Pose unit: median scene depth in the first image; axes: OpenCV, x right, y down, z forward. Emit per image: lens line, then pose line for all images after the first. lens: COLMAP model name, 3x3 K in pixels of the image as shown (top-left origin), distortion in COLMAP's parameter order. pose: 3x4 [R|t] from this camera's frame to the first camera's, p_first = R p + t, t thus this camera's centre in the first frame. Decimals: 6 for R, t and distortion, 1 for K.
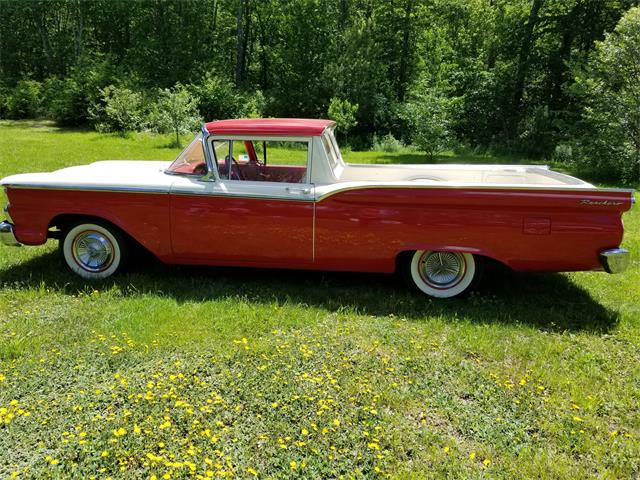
lens RADIAL K [[540.7, 0, 319.8], [0, 540.7, 241.2], [0, 0, 1]] dist [0.007859, 0.004211]
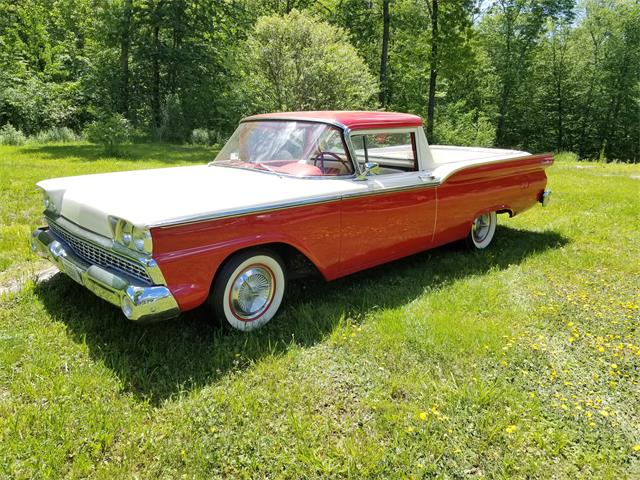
lens RADIAL K [[509.4, 0, 319.6], [0, 509.4, 239.0], [0, 0, 1]] dist [0.009795, 0.002372]
pose [[0.642709, -0.196720, 0.740423, -0.897403], [0.170585, 0.978955, 0.112021, -0.120626], [-0.746877, 0.054308, 0.662741, 0.473180]]
